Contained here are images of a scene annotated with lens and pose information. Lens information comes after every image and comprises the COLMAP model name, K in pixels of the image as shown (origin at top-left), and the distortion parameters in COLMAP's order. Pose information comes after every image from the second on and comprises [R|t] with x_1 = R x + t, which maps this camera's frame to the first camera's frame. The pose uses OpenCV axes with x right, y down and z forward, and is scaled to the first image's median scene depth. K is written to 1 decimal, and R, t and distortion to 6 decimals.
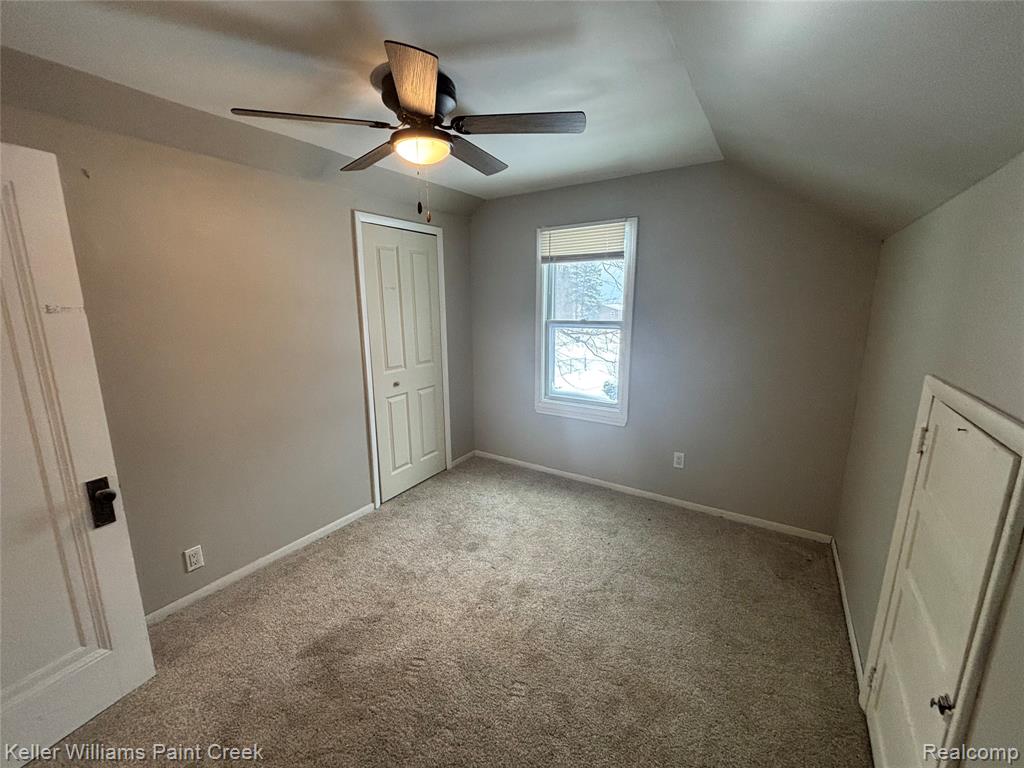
lens RADIAL K [[411.8, 0, 513.7], [0, 411.8, 379.7], [0, 0, 1]] dist [0.011414, 0.000072]
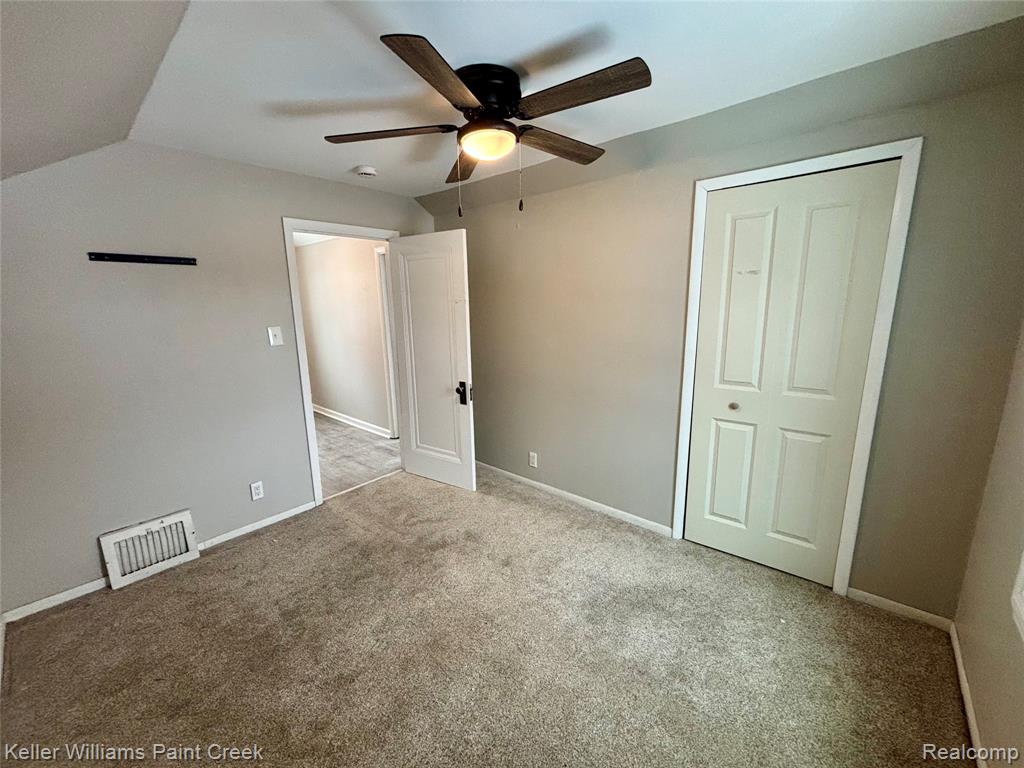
lens RADIAL K [[411.8, 0, 513.7], [0, 411.8, 379.7], [0, 0, 1]] dist [0.011414, 0.000072]
pose [[-0.141800, 0.196564, -0.970183, 0.478694], [-0.169822, 0.960726, 0.219468, -0.131517], [0.975220, 0.195879, -0.102850, 0.711718]]
